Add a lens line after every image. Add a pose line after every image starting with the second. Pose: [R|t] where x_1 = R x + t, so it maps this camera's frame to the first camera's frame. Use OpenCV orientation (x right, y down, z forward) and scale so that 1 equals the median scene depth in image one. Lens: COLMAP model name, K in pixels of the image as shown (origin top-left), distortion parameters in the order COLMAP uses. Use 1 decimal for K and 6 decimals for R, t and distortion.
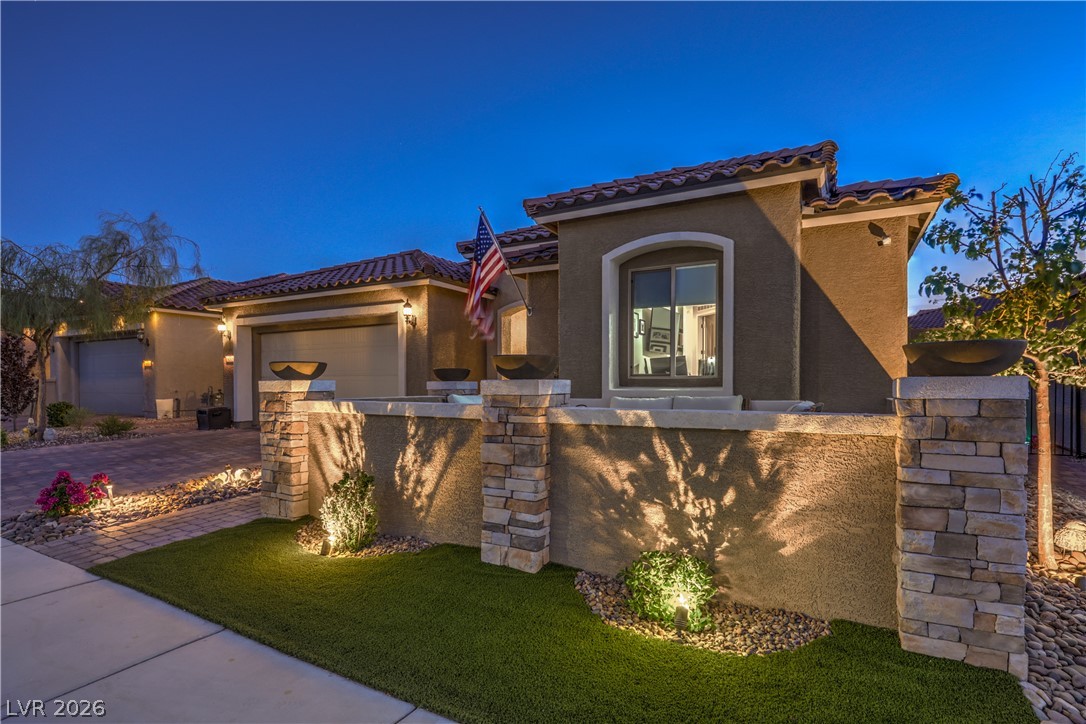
lens RADIAL K [[538.2, 0, 545.1], [0, 538.2, 383.7], [0, 0, 1]] dist [0.000668, 0.000156]
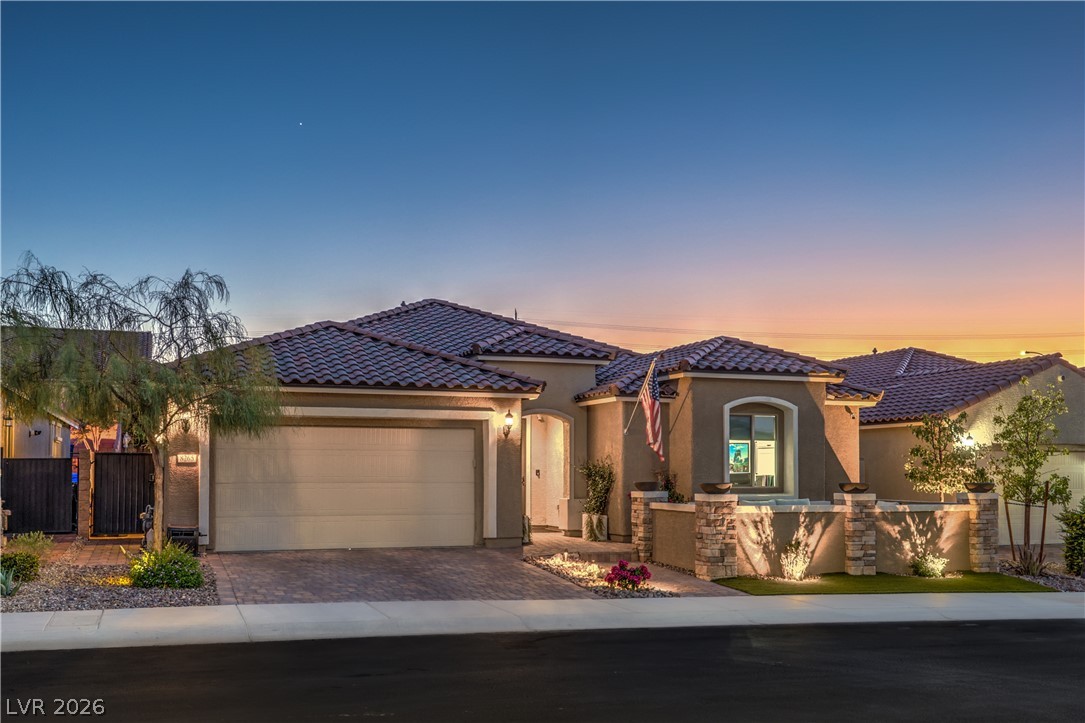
lens RADIAL K [[1074.4, 0, 542.5], [0, 1074.4, 361.5], [0, 0, 1]] dist [-0.005505, -0.001703]
pose [[0.663782, 0.078090, 0.743838, -3.914376], [-0.003494, 0.994847, -0.101324, -0.088653], [-0.747918, 0.064658, 0.660635, -0.941791]]
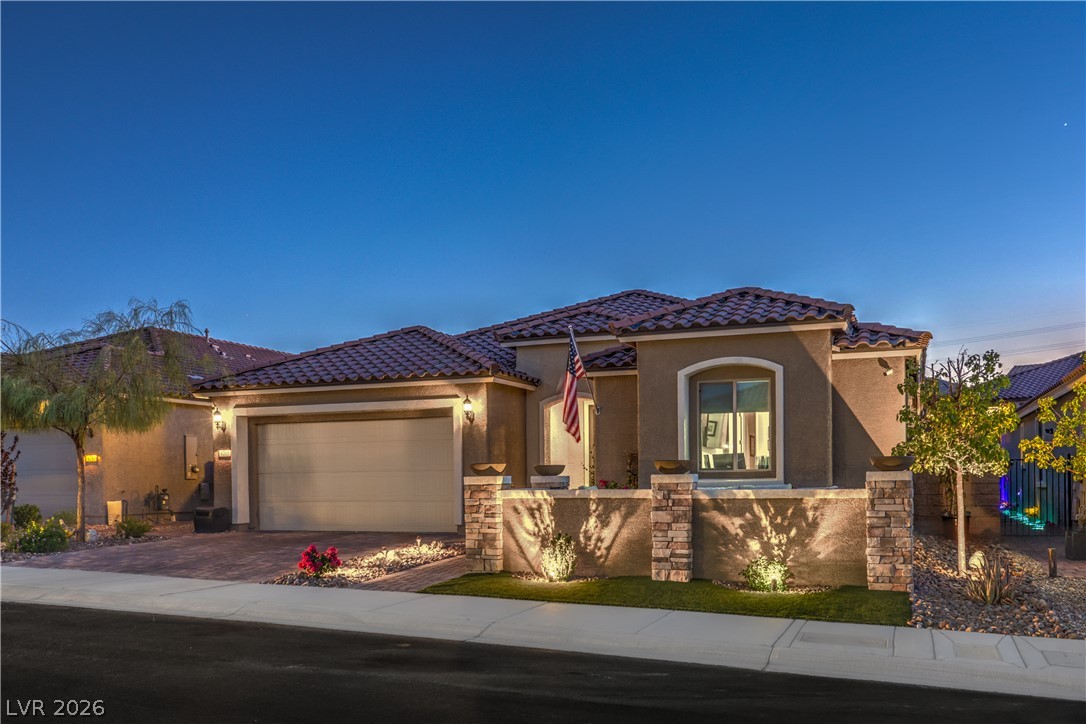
lens RADIAL K [[943.3, 0, 540.6], [0, 943.3, 472.0], [0, 0, 1]] dist [-0.005891, -0.005588]
pose [[0.992680, -0.010074, 0.120351, -0.741027], [0.010847, 0.999925, -0.005770, -0.001894], [-0.120283, 0.007033, 0.992715, -1.736969]]
